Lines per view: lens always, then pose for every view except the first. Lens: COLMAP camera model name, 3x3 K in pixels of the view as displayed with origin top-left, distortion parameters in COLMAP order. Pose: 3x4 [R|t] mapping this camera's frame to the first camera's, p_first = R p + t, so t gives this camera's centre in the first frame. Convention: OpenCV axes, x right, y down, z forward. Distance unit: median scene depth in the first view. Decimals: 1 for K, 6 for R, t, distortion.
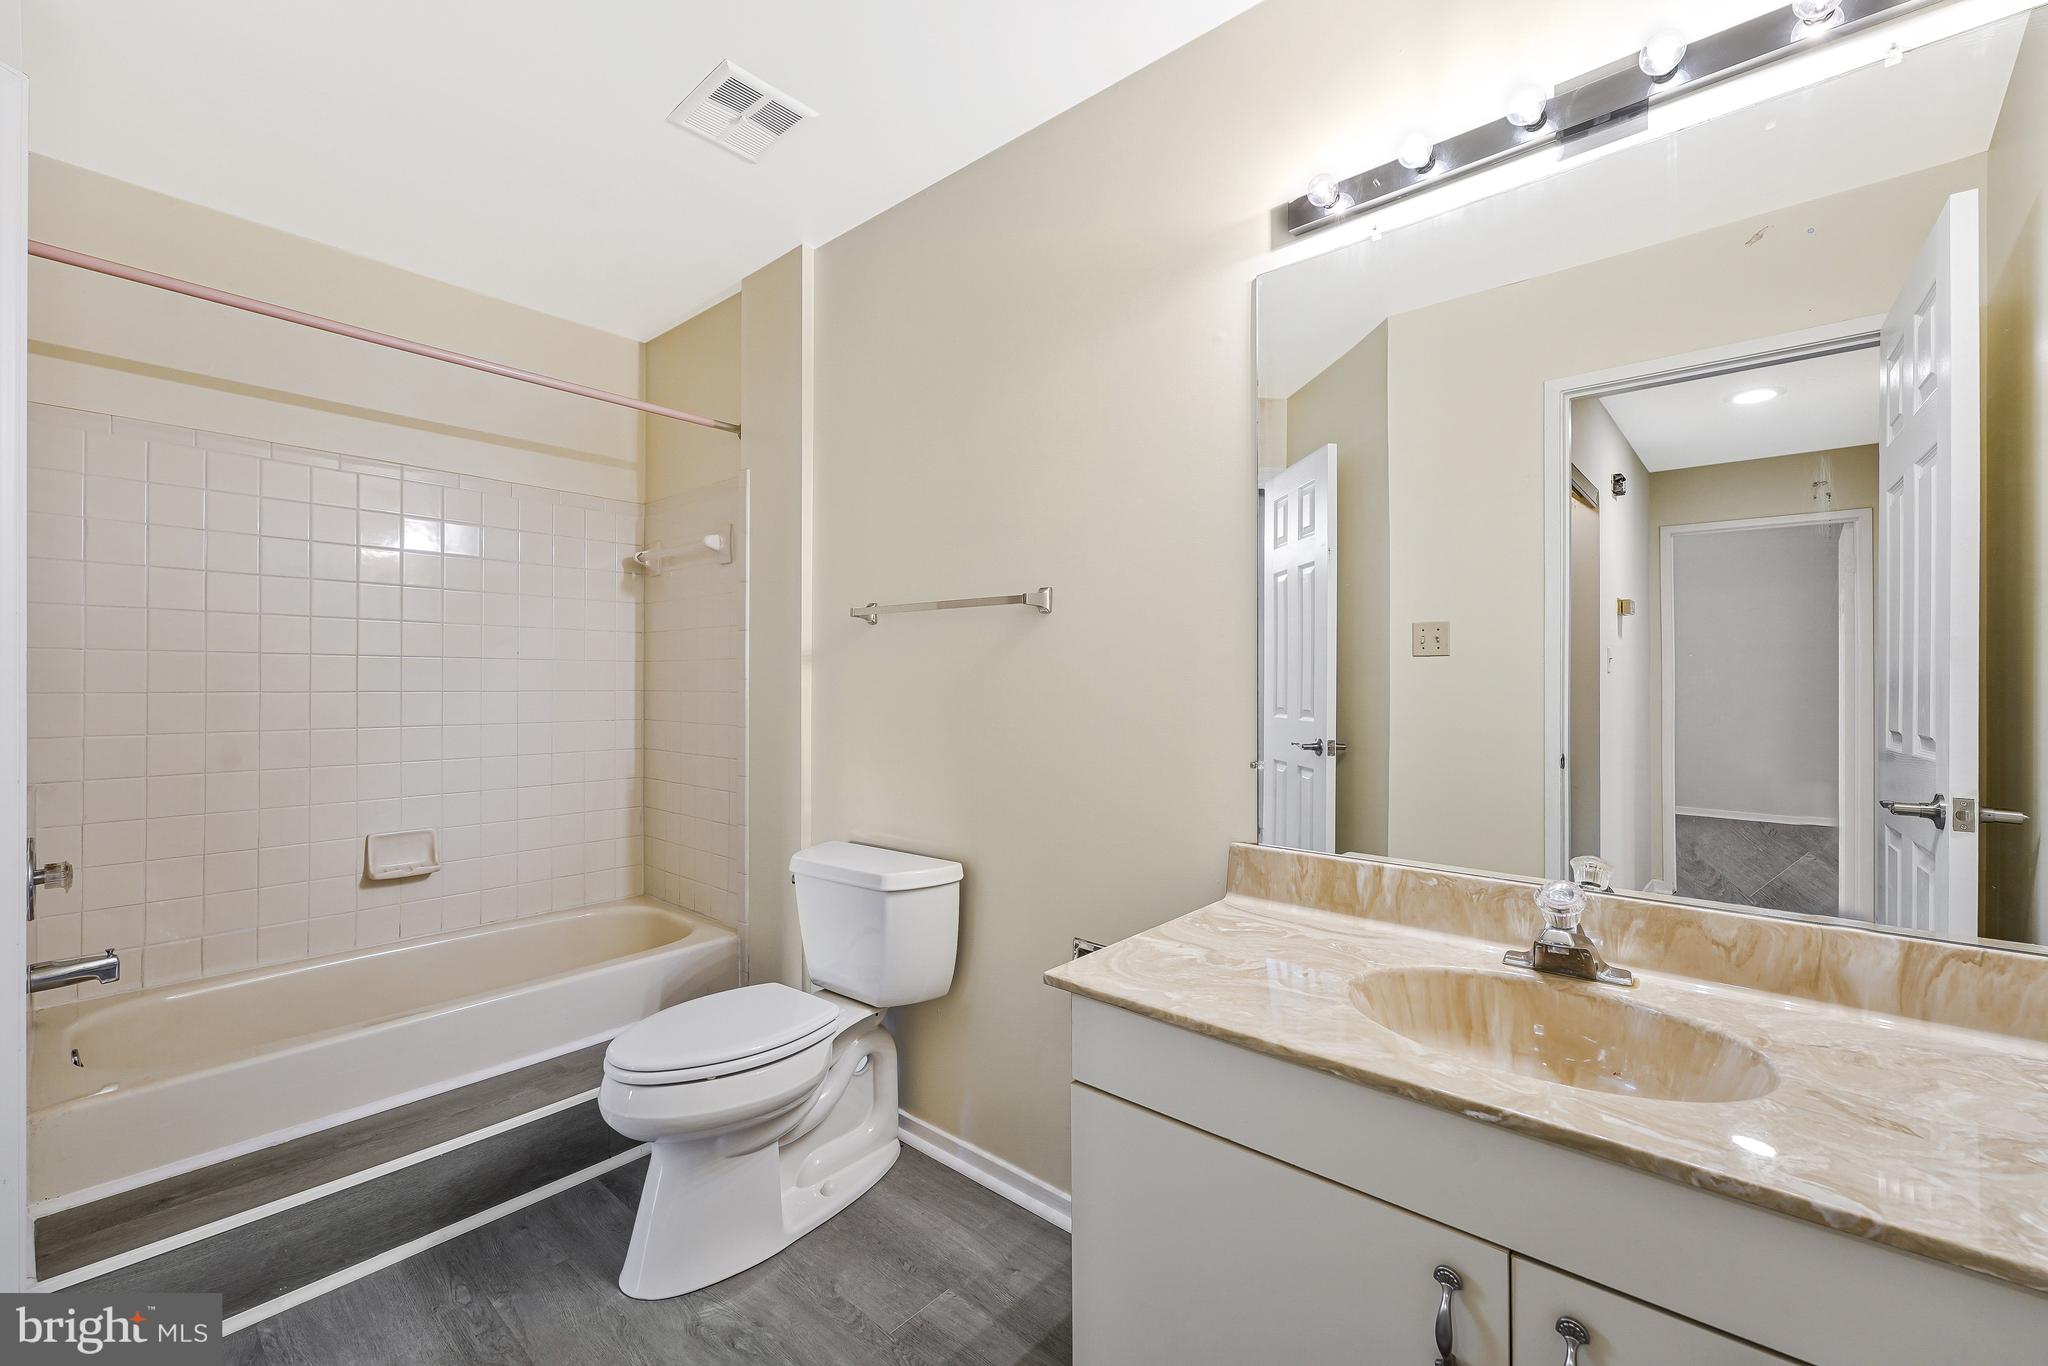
lens RADIAL K [[838.5, 0, 1028.2], [0, 838.5, 674.5], [0, 0, 1]] dist [-0.001616, 0.000689]
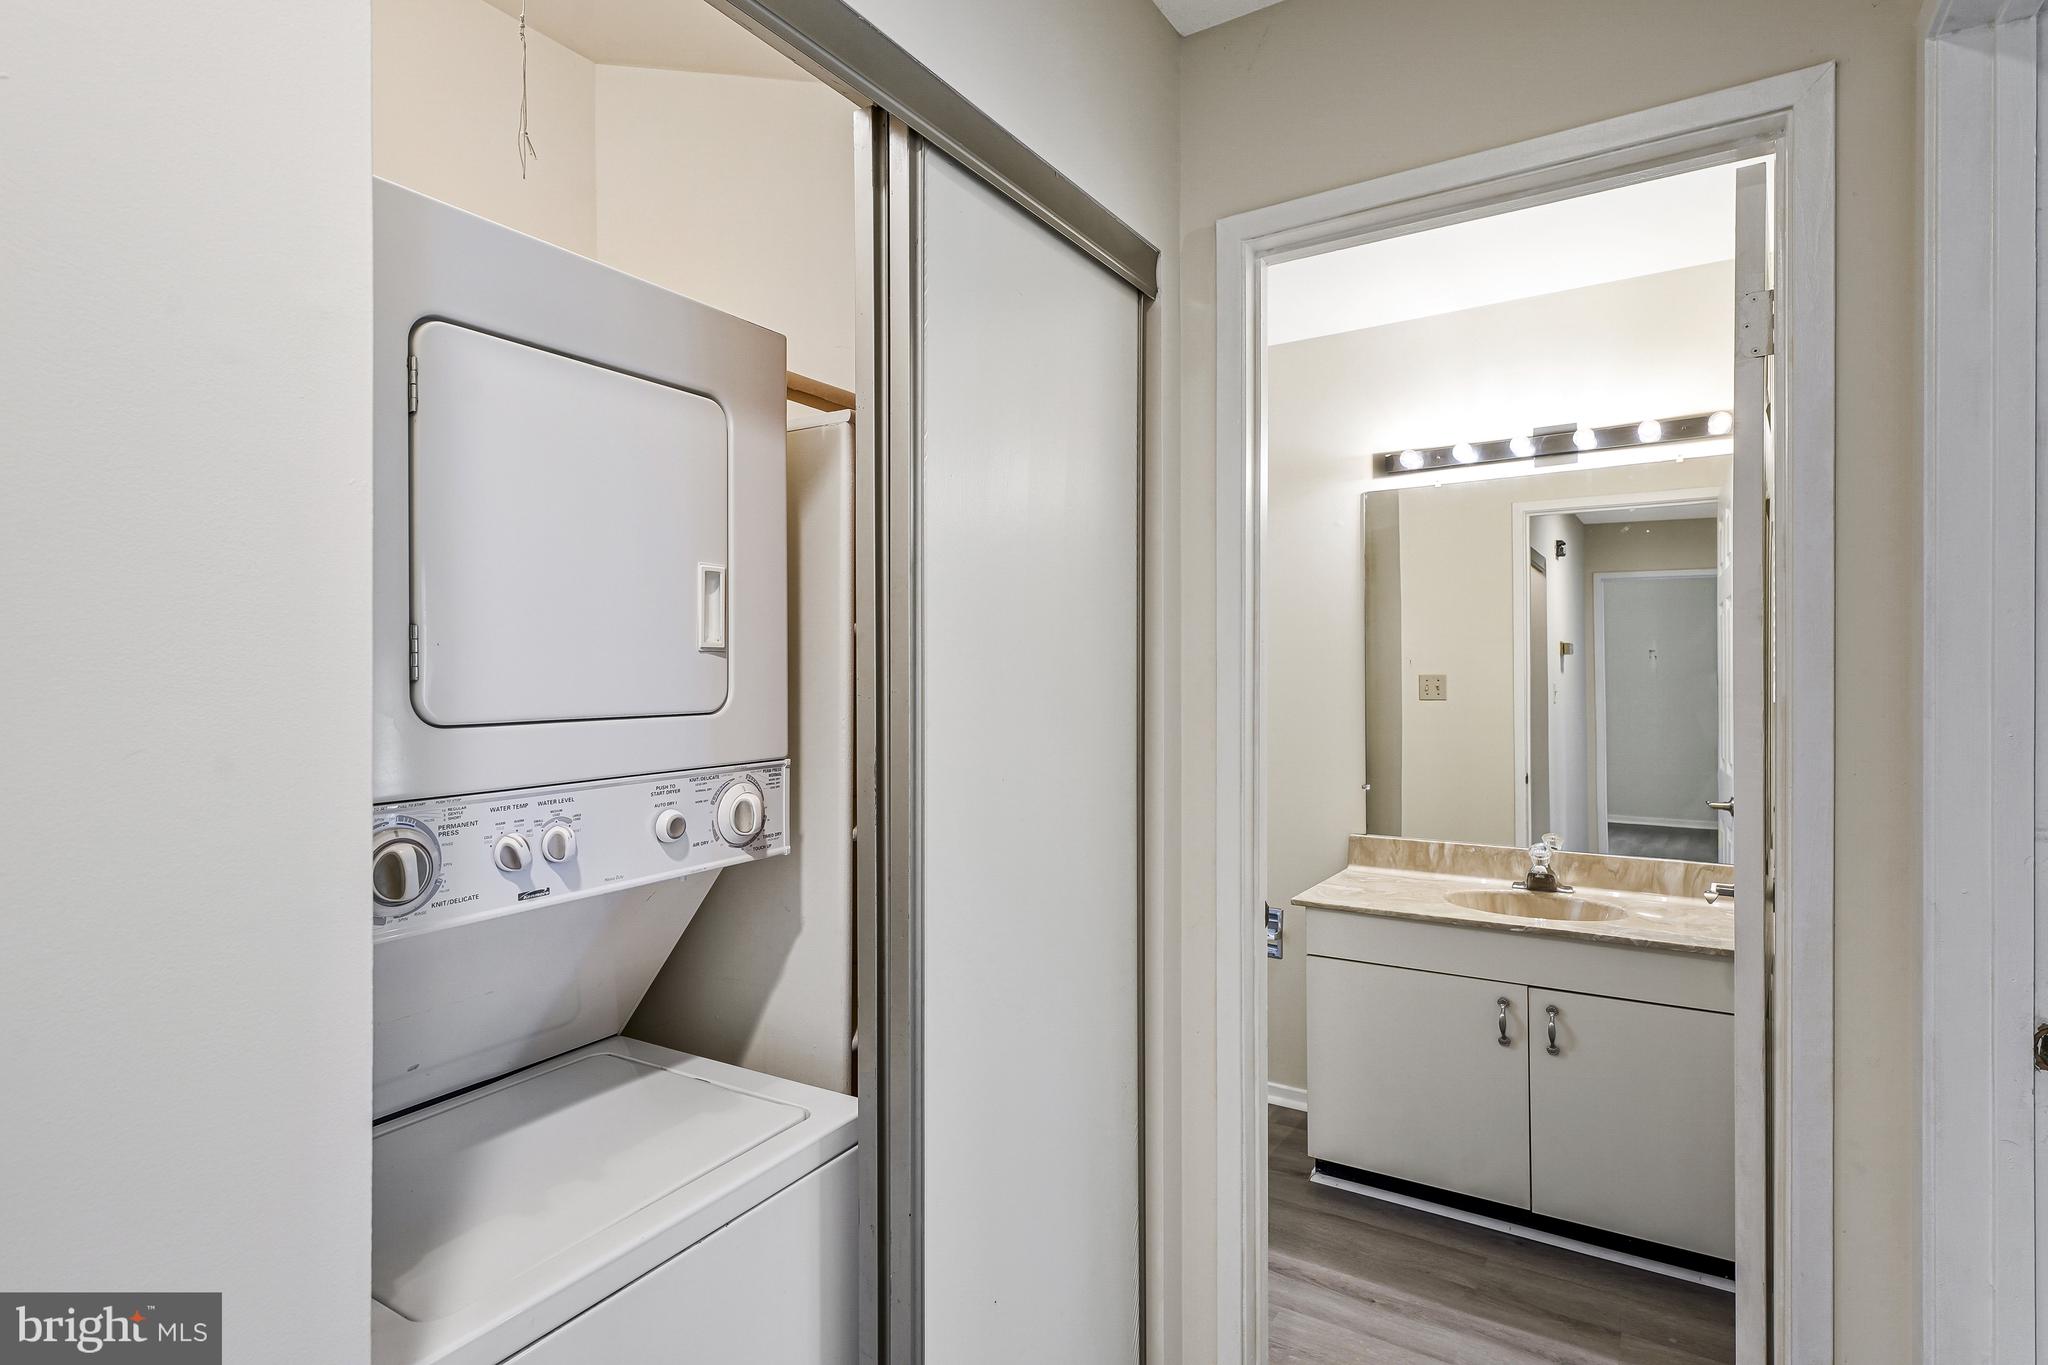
lens RADIAL K [[975.7, 0, 1065.7], [0, 975.7, 665.1], [0, 0, 1]] dist [-0.009560, 0.002342]
pose [[0.989438, 0.002488, 0.144939, -0.564326], [-0.000369, 0.999893, -0.014648, -0.098158], [-0.144959, 0.014440, 0.989332, -0.781593]]
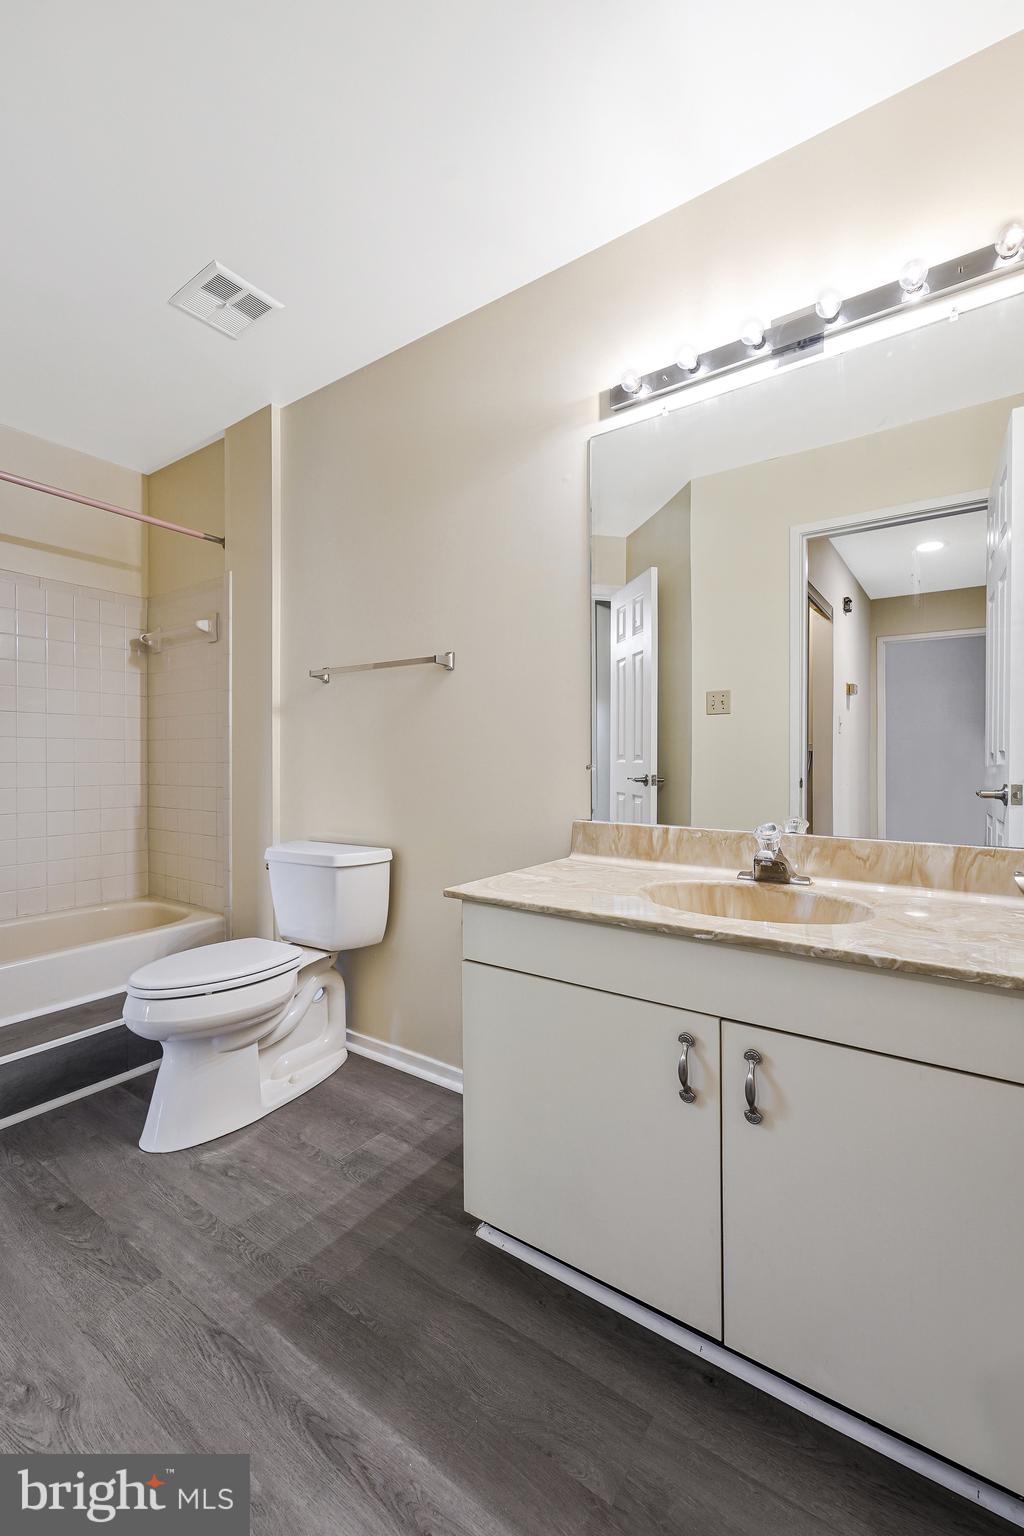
lens RADIAL K [[628.9, 0, 516.7], [0, 628.9, 757.2], [0, 0, 1]] dist [-0.001616, 0.000689]
pose [[0.993899, -0.001379, 0.110283, 0.017608], [0.000225, 0.999945, 0.010470, 0.075289], [-0.110292, -0.010381, 0.993845, -0.093025]]
